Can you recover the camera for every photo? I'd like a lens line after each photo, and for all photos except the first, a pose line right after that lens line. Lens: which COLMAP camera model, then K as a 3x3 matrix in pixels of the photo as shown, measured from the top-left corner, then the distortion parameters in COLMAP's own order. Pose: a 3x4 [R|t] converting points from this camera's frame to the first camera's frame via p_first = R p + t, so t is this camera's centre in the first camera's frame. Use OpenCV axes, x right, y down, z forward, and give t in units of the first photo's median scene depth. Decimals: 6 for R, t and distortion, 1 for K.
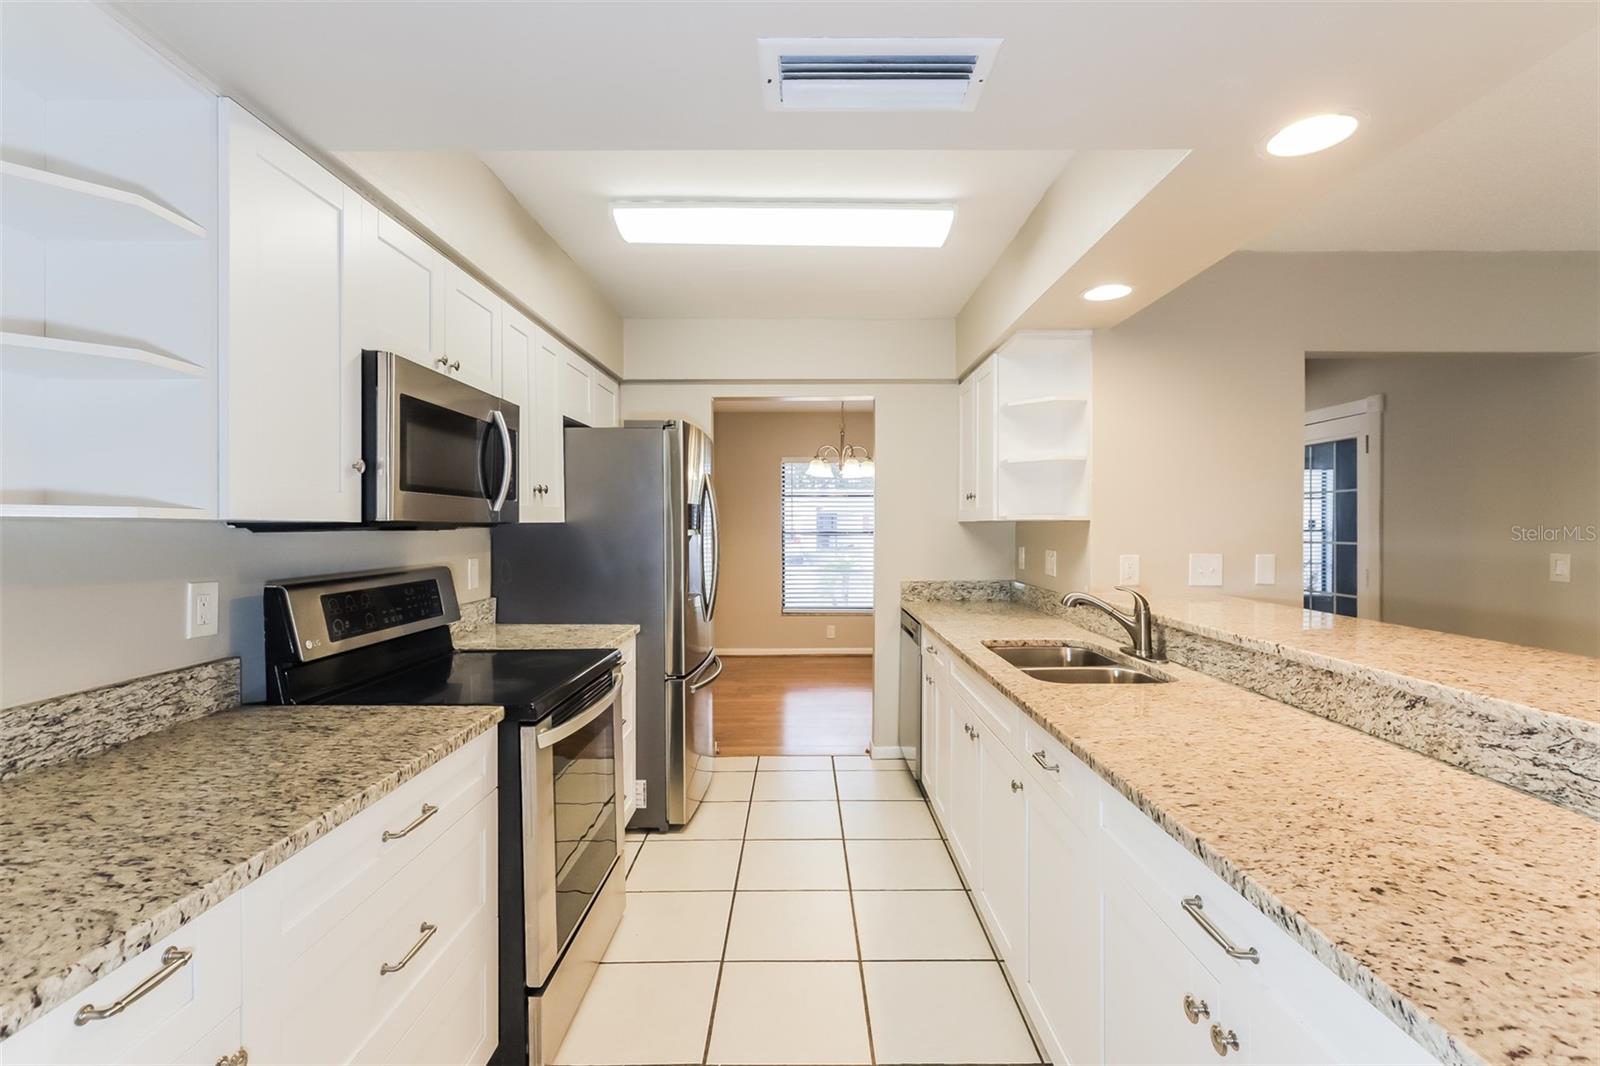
lens RADIAL K [[744.3, 0, 801.8], [0, 744.3, 528.7], [0, 0, 1]] dist [-0.000169, 0.001635]
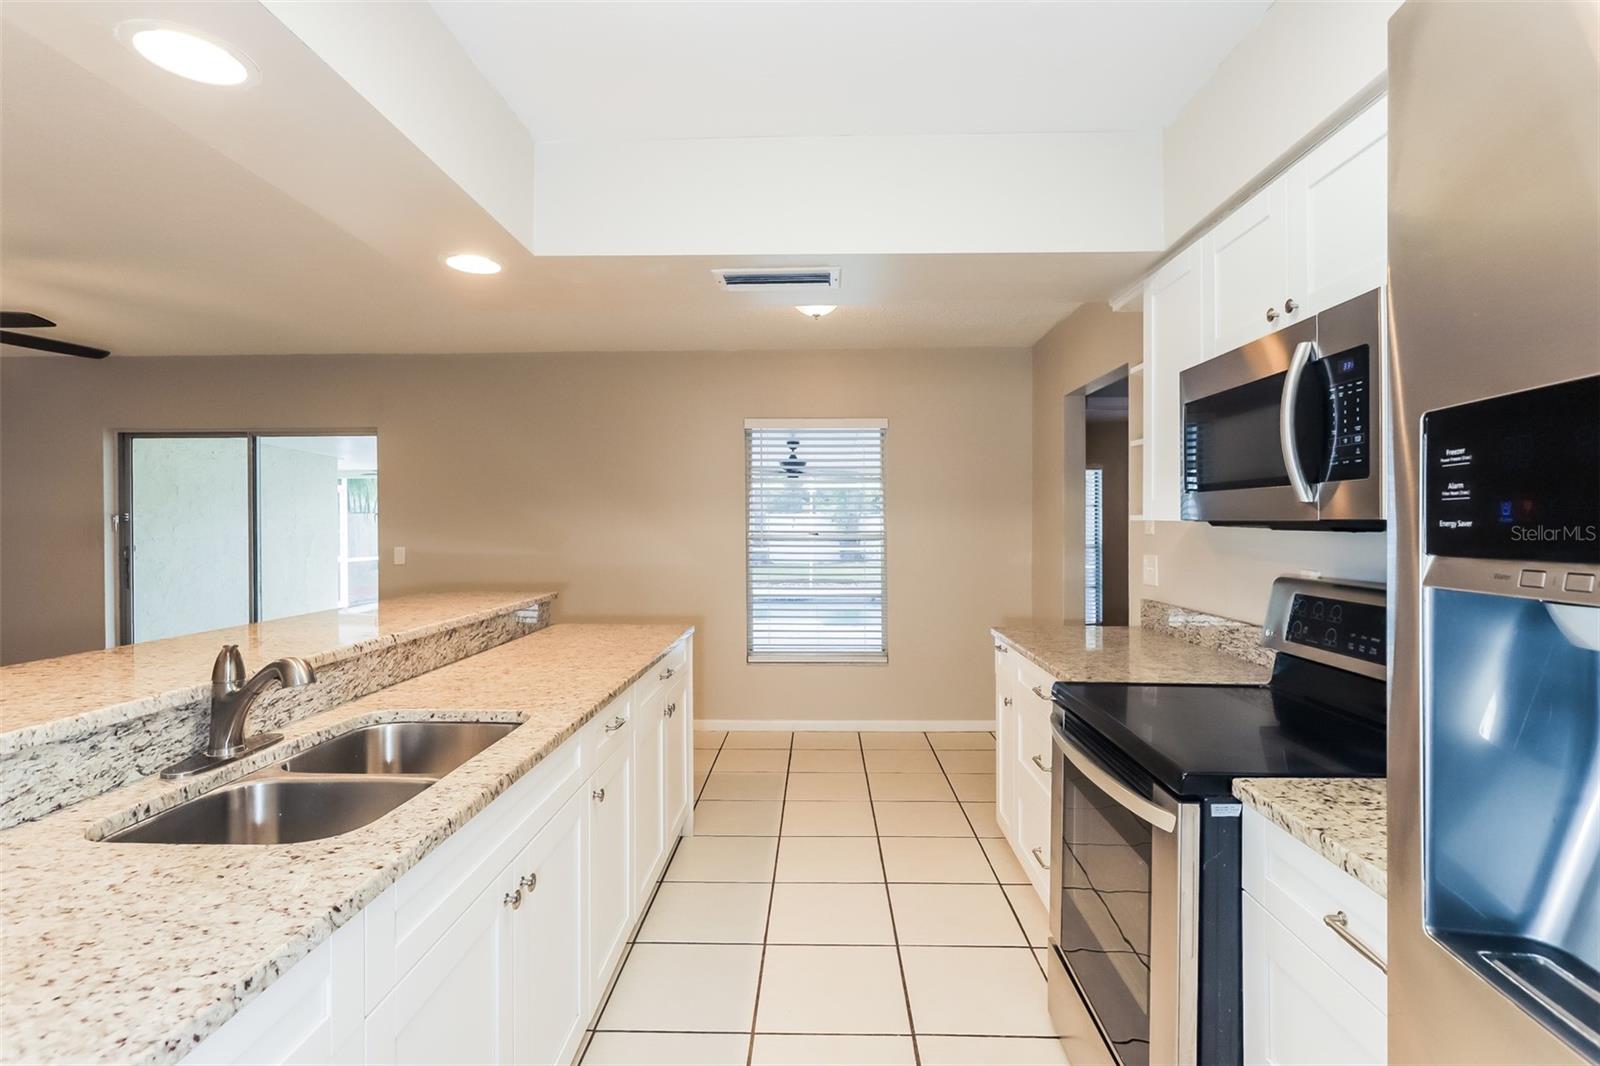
lens RADIAL K [[750.1, 0, 799.3], [0, 750.1, 526.6], [0, 0, 1]] dist [0.002529, 0.000246]
pose [[-0.999533, 0.004476, 0.030221, -0.005140], [0.004783, 0.999938, 0.010104, -0.016088], [-0.030174, 0.010243, -0.999492, 2.239473]]
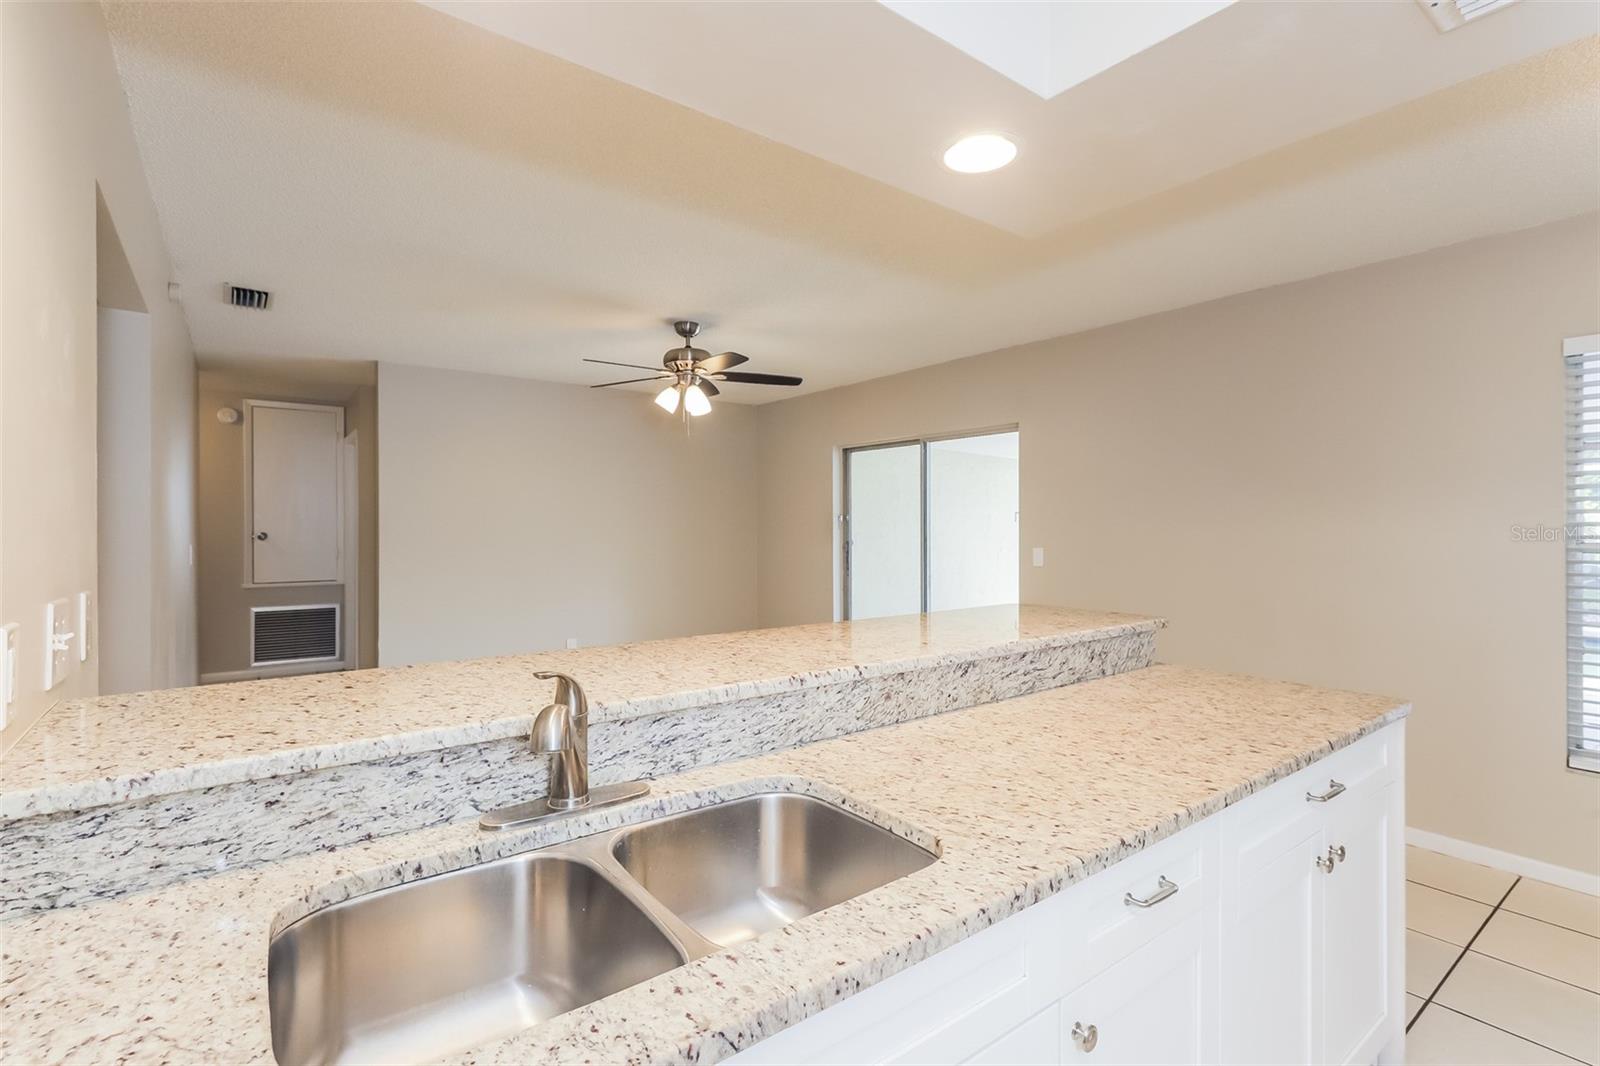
lens RADIAL K [[744.3, 0, 803.0], [0, 744.3, 529.7], [0, 0, 1]] dist [-0.000169, 0.001635]
pose [[-0.605198, -0.004960, 0.796060, -0.000266], [0.004496, 0.999943, 0.009648, -0.009700], [-0.796063, 0.009417, -0.605141, 1.662914]]
